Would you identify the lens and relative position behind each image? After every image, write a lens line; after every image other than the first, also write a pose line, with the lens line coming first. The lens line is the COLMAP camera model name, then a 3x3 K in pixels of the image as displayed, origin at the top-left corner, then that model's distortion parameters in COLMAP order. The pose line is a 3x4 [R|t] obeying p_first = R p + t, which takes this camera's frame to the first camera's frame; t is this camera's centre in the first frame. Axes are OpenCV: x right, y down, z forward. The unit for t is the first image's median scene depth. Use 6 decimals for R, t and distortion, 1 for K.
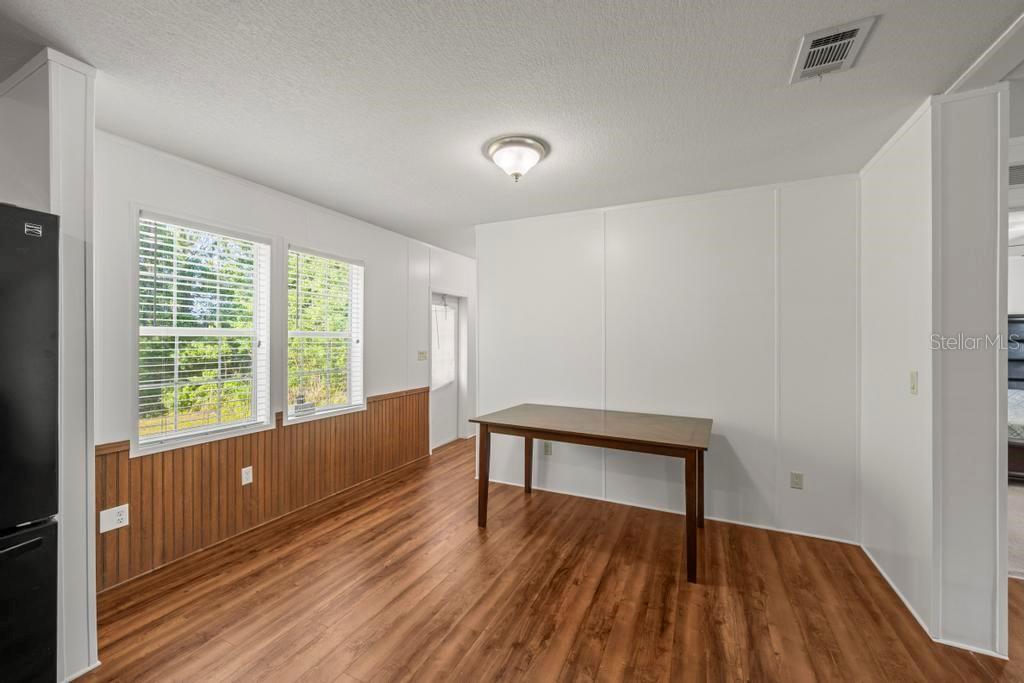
lens RADIAL K [[401.1, 0, 513.9], [0, 401.1, 337.9], [0, 0, 1]] dist [-0.000810, 0.000014]
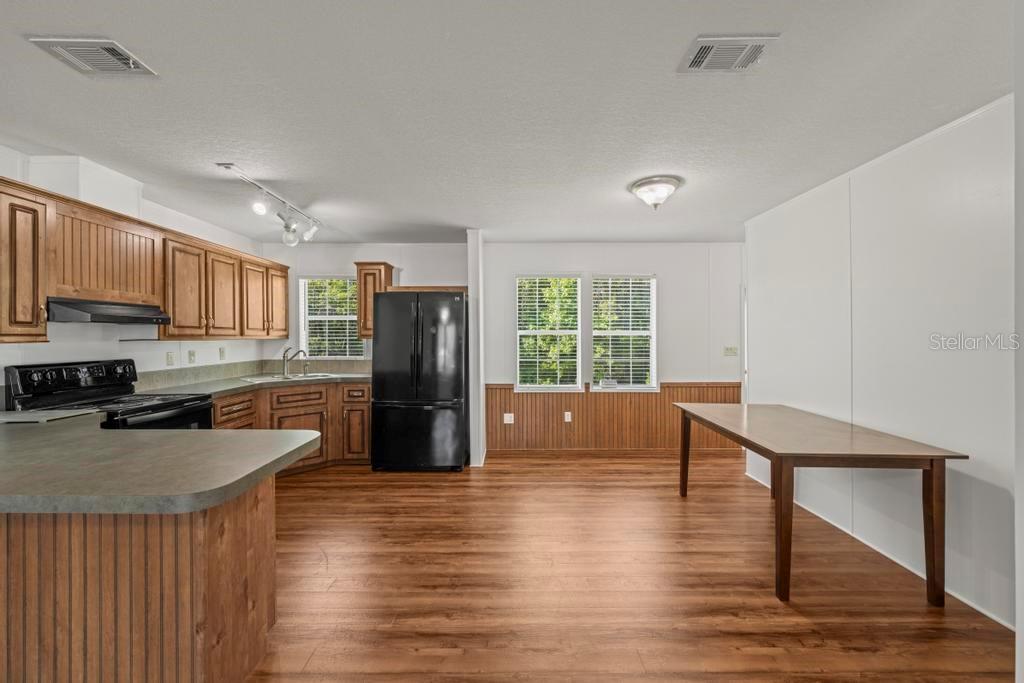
lens RADIAL K [[421.6, 0, 514.1], [0, 421.6, 337.3], [0, 0, 1]] dist [-0.000137, 0.000064]
pose [[0.431686, -0.000204, -0.902024, 1.006017], [0.005349, 0.999983, 0.002334, 0.002214], [0.902008, -0.005833, 0.431680, 0.032094]]
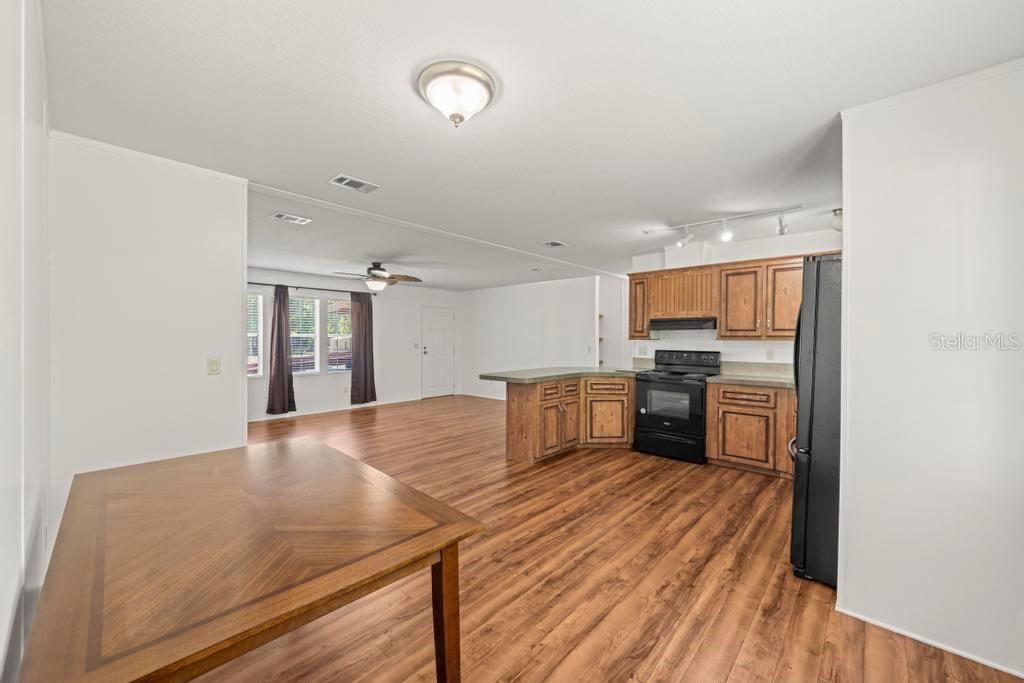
lens RADIAL K [[395.8, 0, 507.1], [0, 395.8, 341.4], [0, 0, 1]] dist [-0.003026, -0.000176]
pose [[-0.951451, -0.007794, 0.307700, -0.320075], [-0.005983, 0.999959, 0.006827, 0.009430], [-0.307741, 0.004655, -0.951459, 1.697429]]
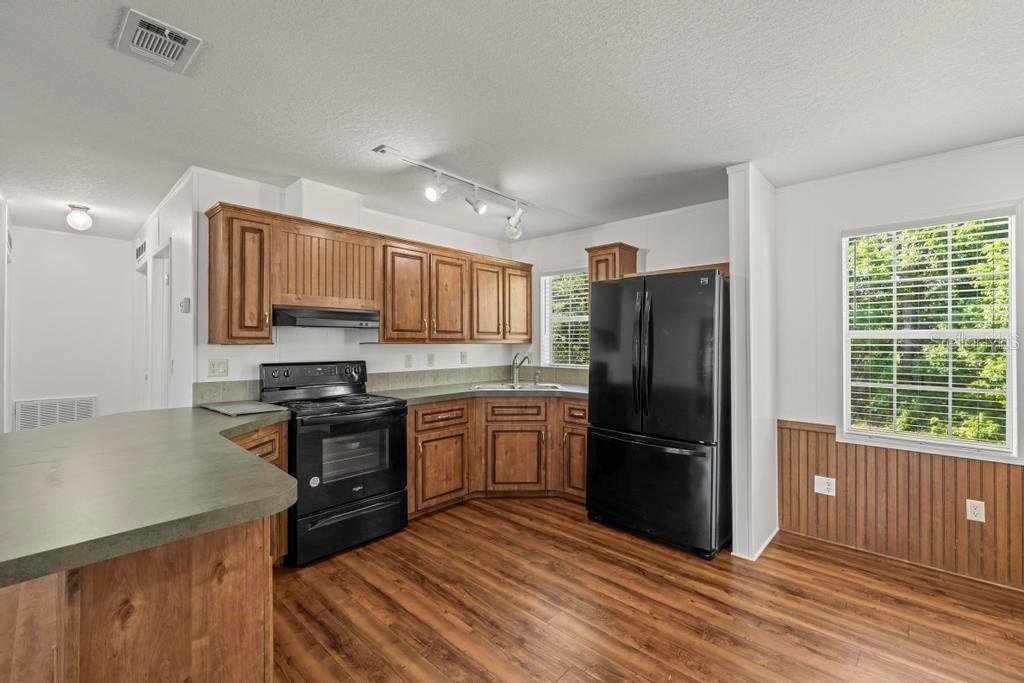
lens RADIAL K [[438.6, 0, 512.0], [0, 438.6, 341.5], [0, 0, 1]] dist [0.000875, 0.000006]
pose [[-0.307660, -0.002998, -0.951492, 0.553534], [-0.000032, 0.999995, -0.003141, 0.006138], [0.951496, -0.000936, -0.307659, 0.456541]]
